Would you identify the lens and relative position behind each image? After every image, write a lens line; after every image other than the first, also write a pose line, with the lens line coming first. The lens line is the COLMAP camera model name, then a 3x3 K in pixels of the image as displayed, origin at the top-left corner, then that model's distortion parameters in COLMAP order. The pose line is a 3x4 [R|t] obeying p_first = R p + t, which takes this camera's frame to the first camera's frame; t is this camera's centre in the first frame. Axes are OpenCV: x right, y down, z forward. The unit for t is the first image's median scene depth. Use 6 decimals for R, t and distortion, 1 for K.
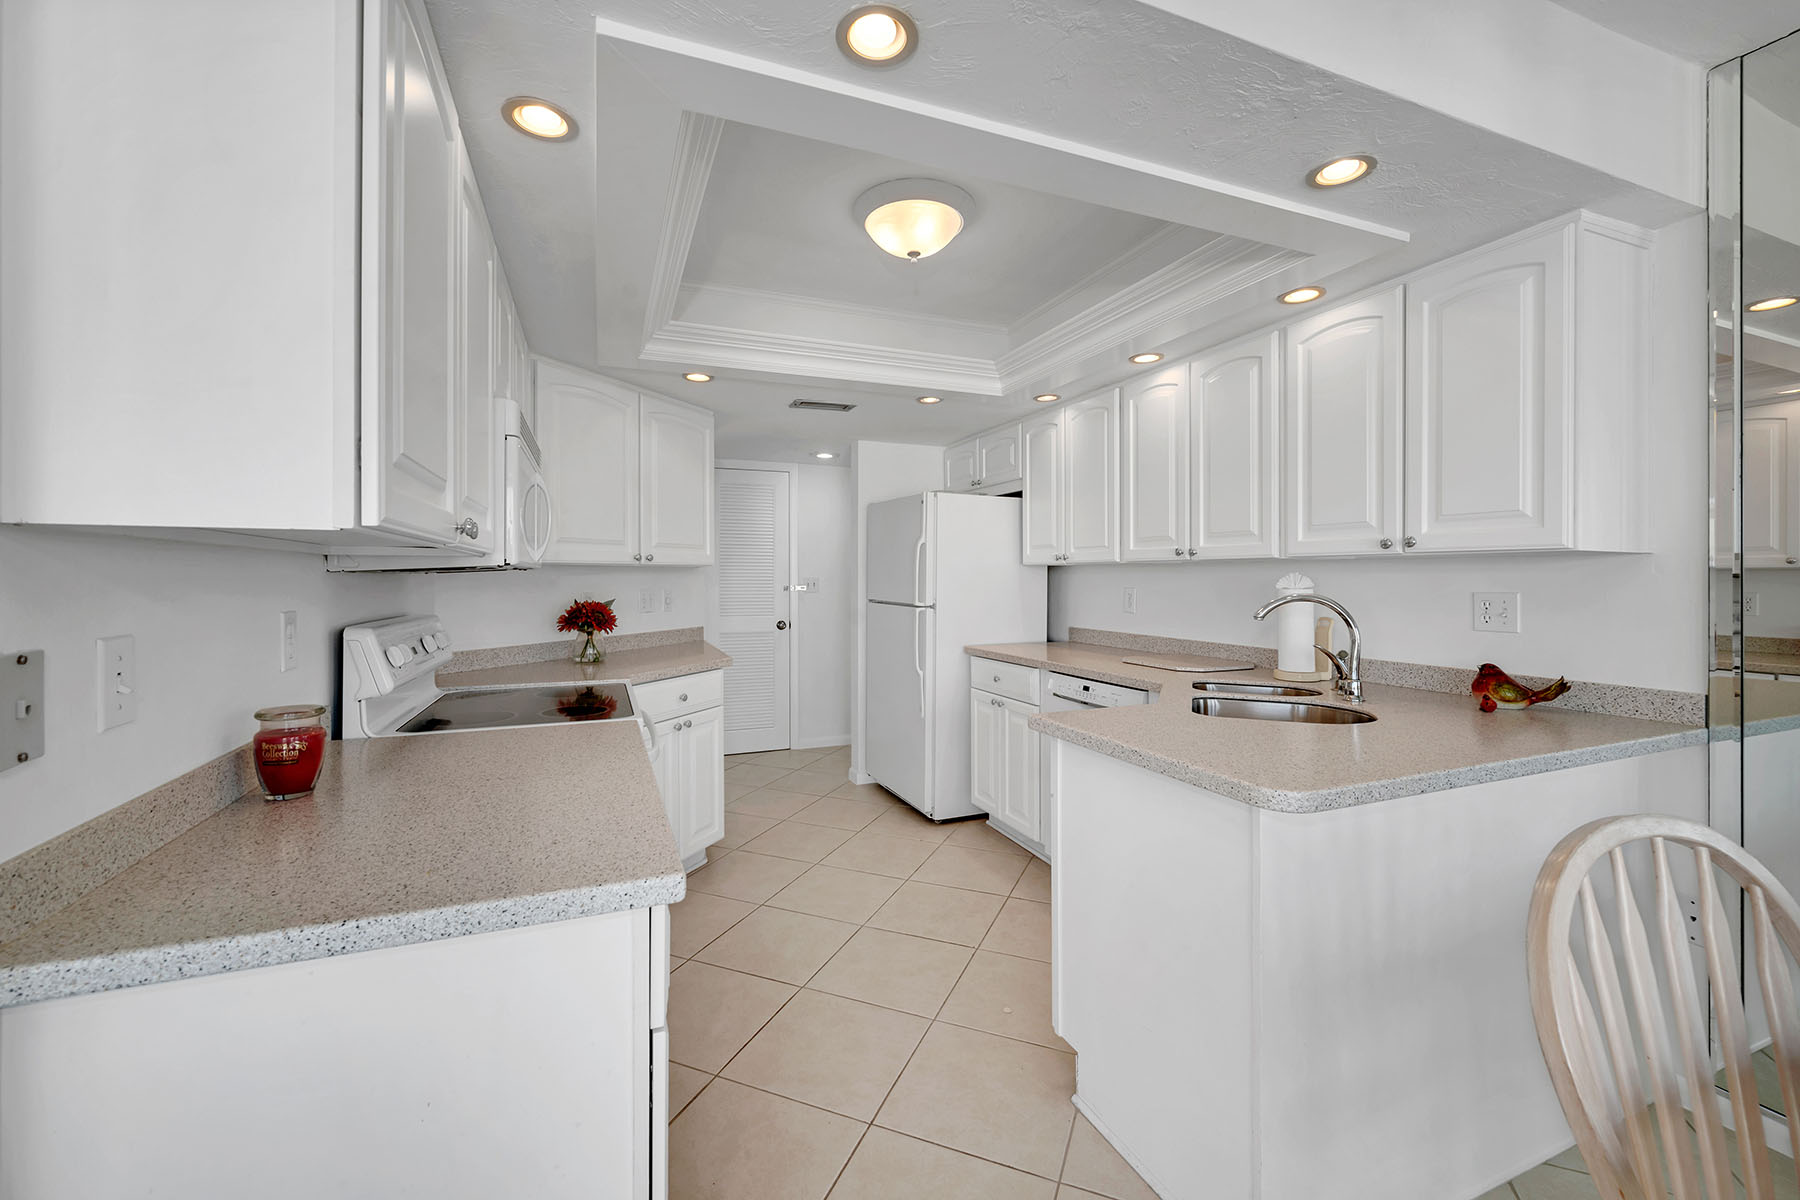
lens RADIAL K [[731.7, 0, 894.2], [0, 731.7, 572.2], [0, 0, 1]] dist [0.001569, 0.000128]
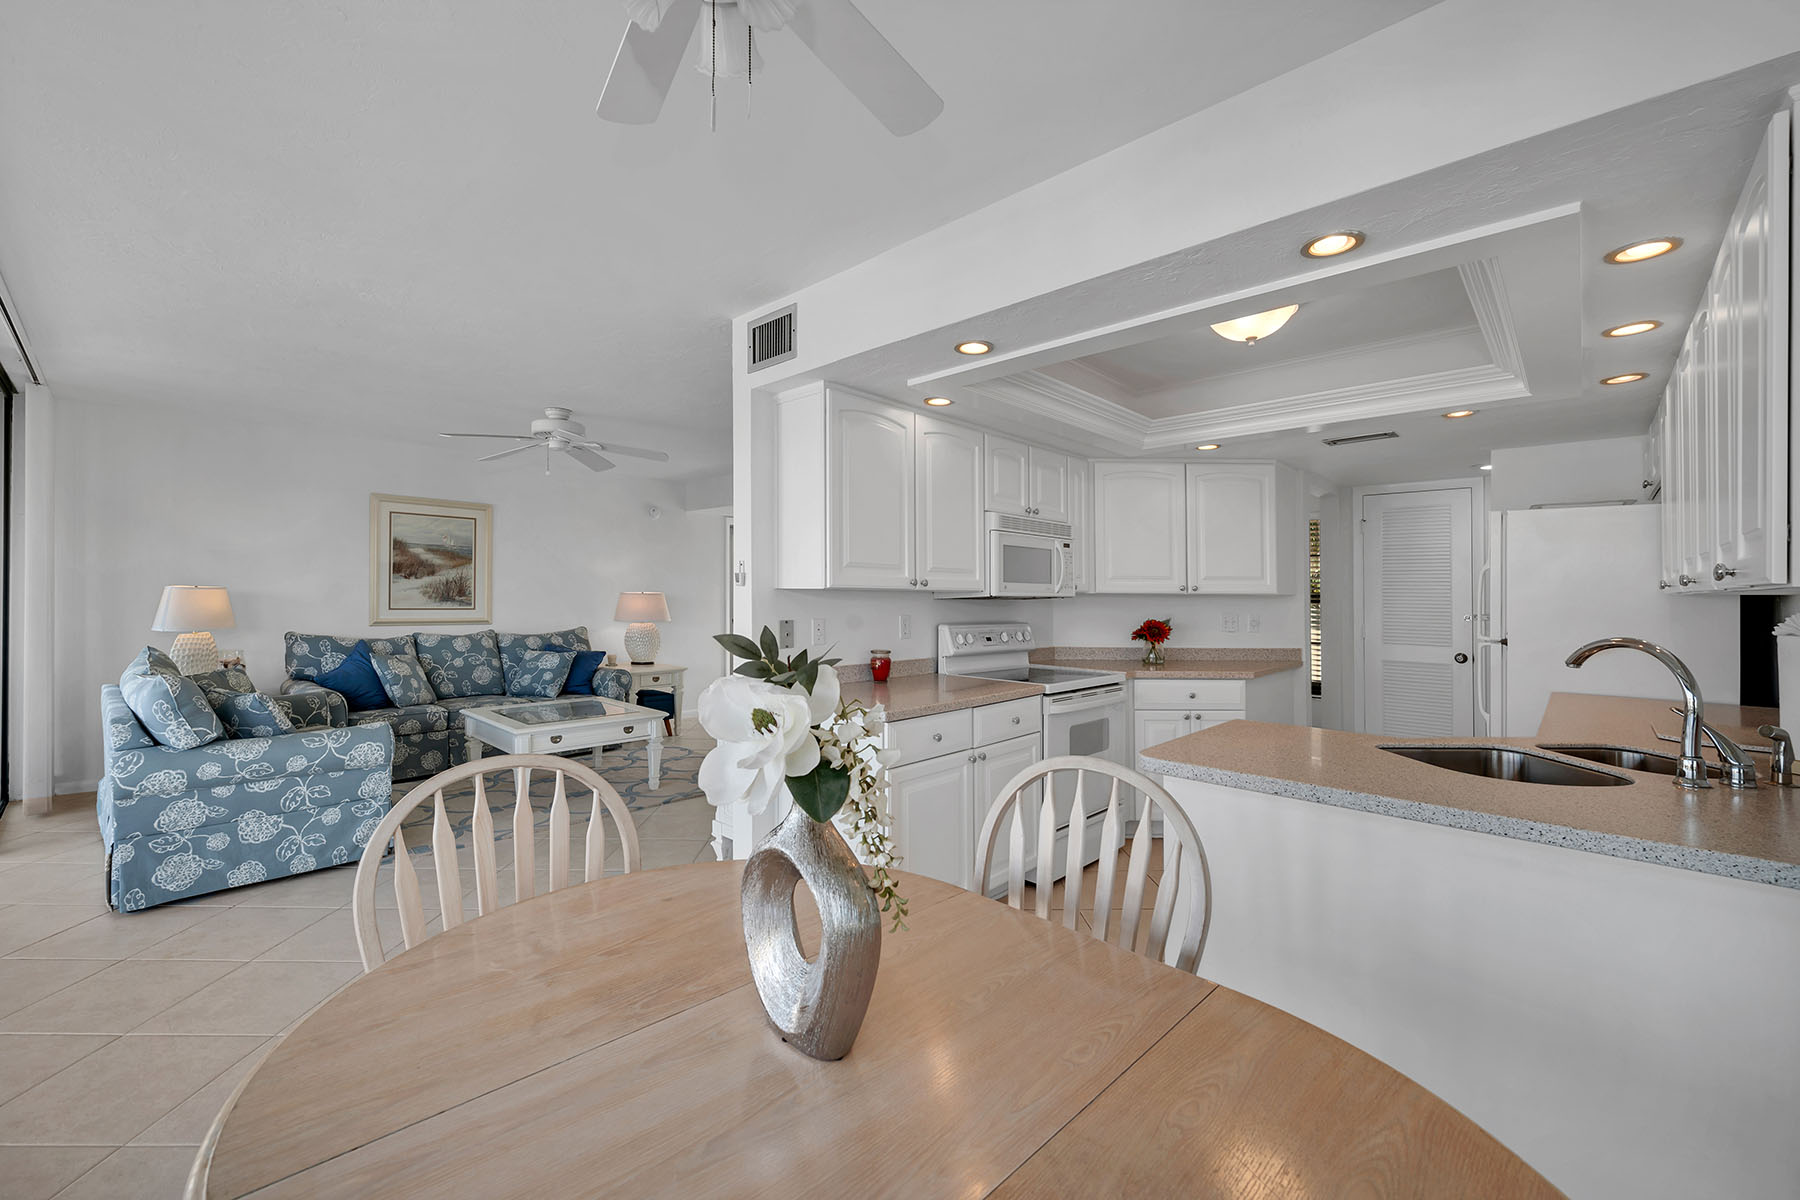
lens RADIAL K [[741.7, 0, 891.6], [0, 741.7, 595.3], [0, 0, 1]] dist [-0.001400, -0.000536]
pose [[0.407821, 0.005786, -0.913044, 0.697431], [-0.005662, 0.999977, 0.003808, -0.010338], [0.913045, 0.003616, 0.407844, -0.029008]]
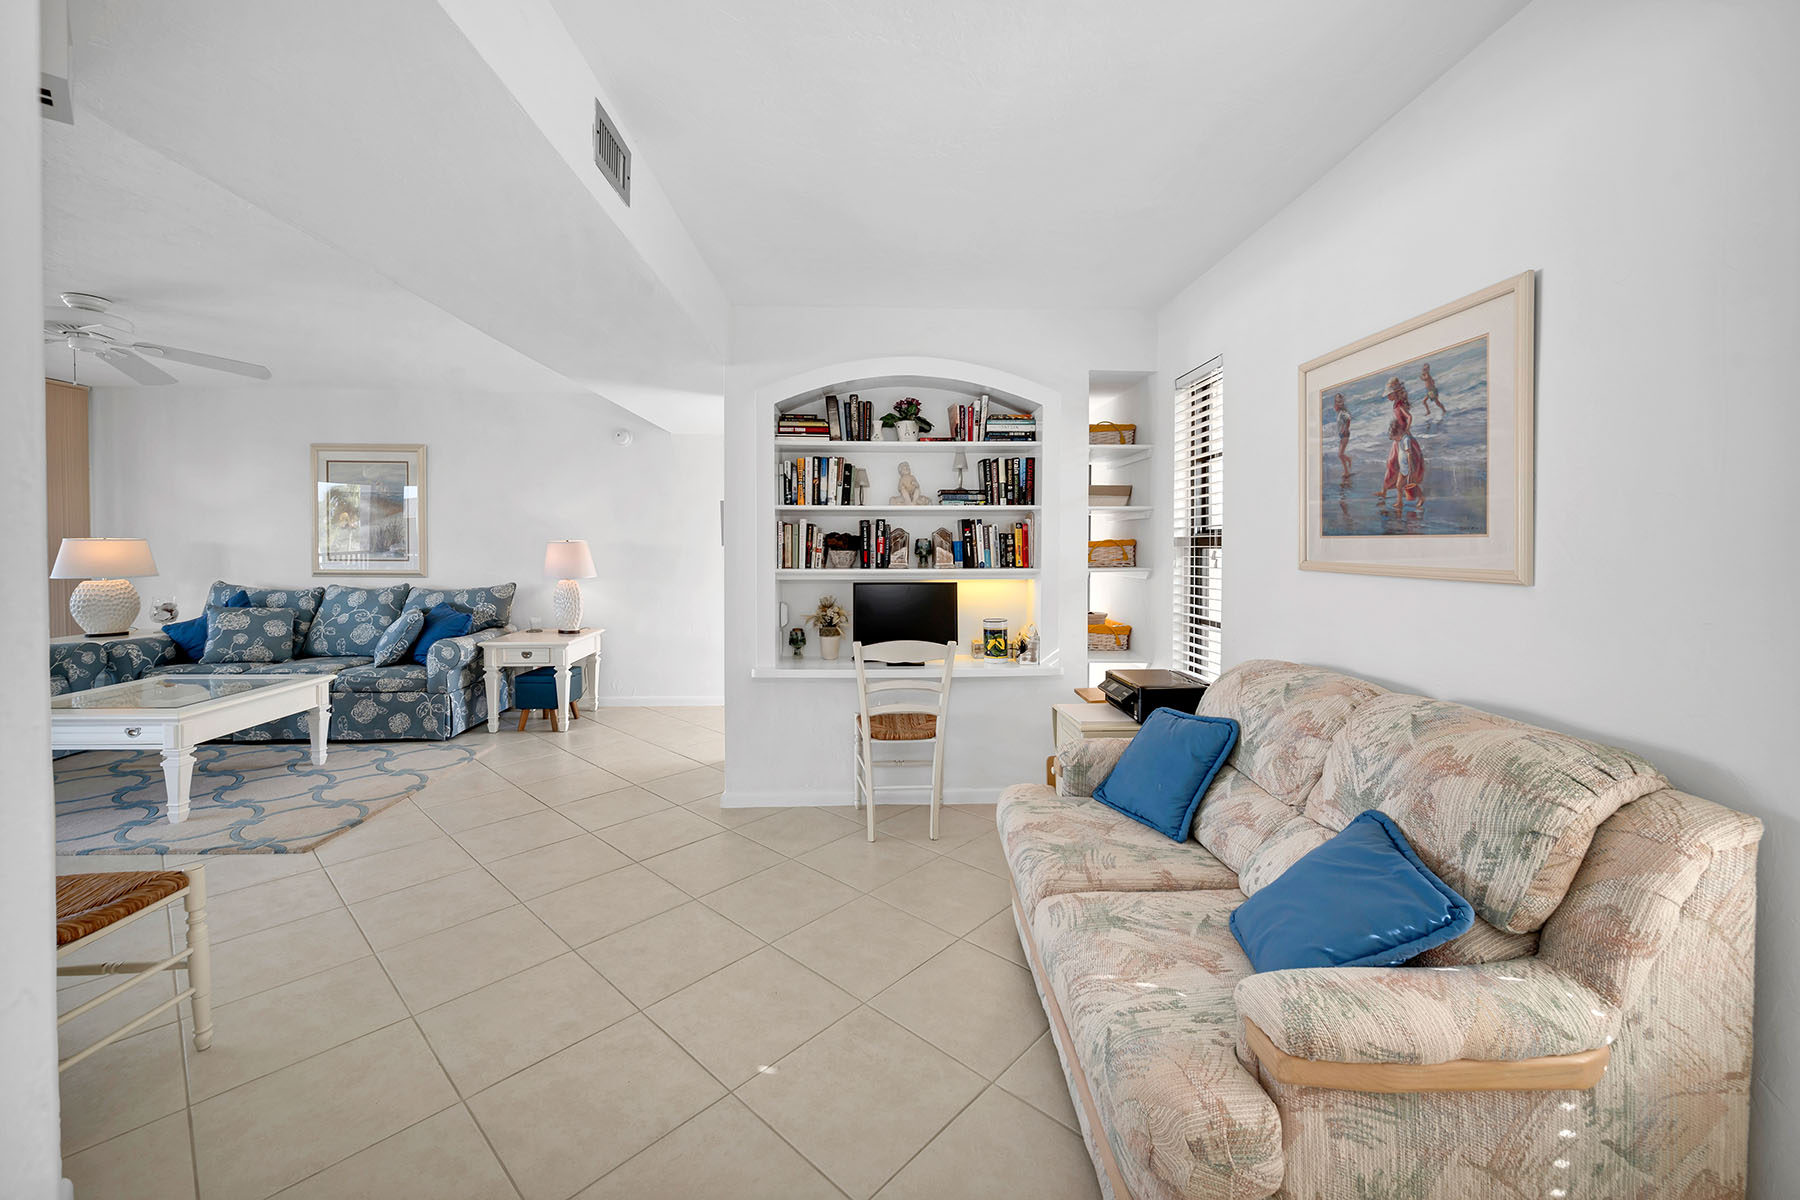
lens RADIAL K [[718.8, 0, 901.1], [0, 718.8, 558.6], [0, 0, 1]] dist [-0.001712, -0.000034]
pose [[-0.337323, 0.018429, -0.941209, -0.360696], [0.003089, 0.999825, 0.018470, 0.007247], [0.941384, 0.003322, -0.337321, 1.577312]]
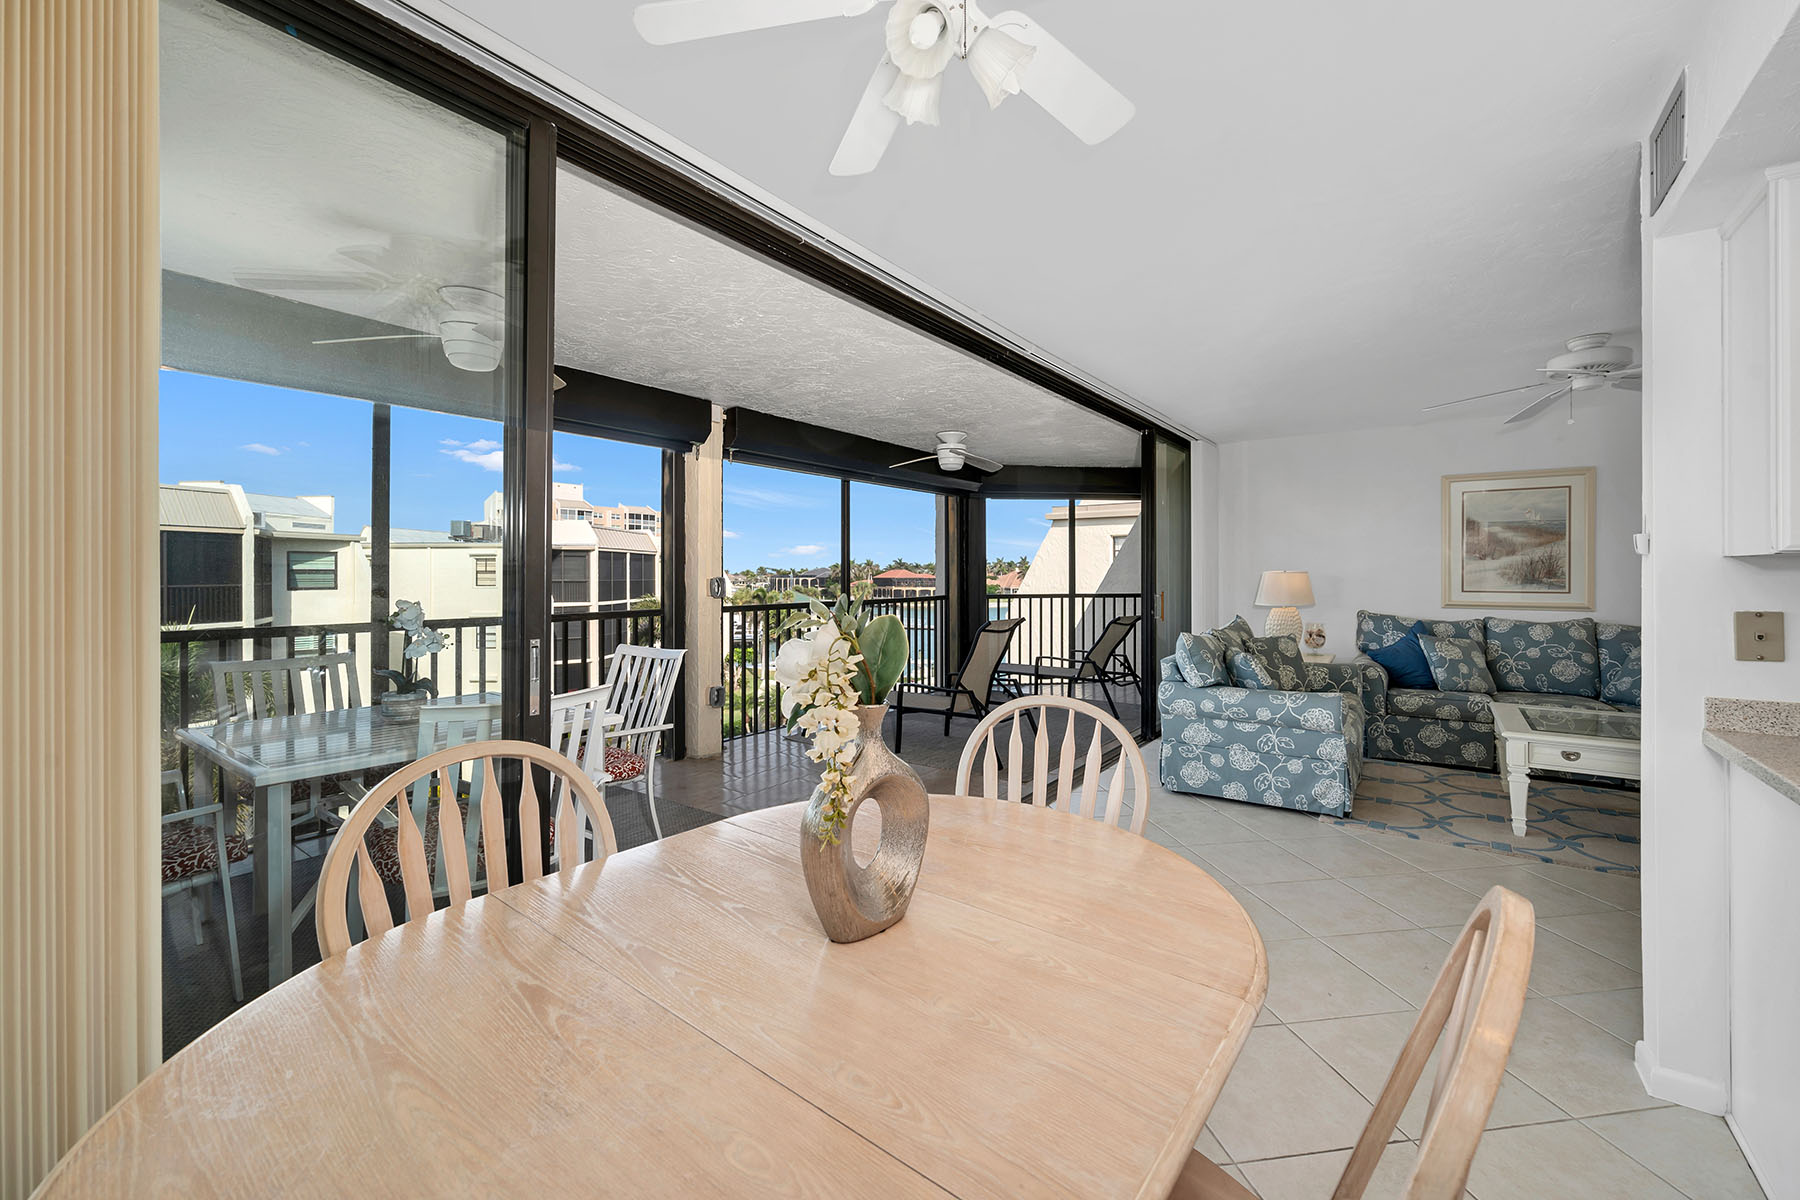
lens RADIAL K [[723.1, 0, 903.5], [0, 723.1, 577.2], [0, 0, 1]] dist [-0.001553, 0.000012]
pose [[-0.853457, 0.003423, -0.521151, 0.572114], [0.004906, 0.999987, -0.001465, 0.000016], [0.521140, -0.003807, -0.853463, 0.393043]]
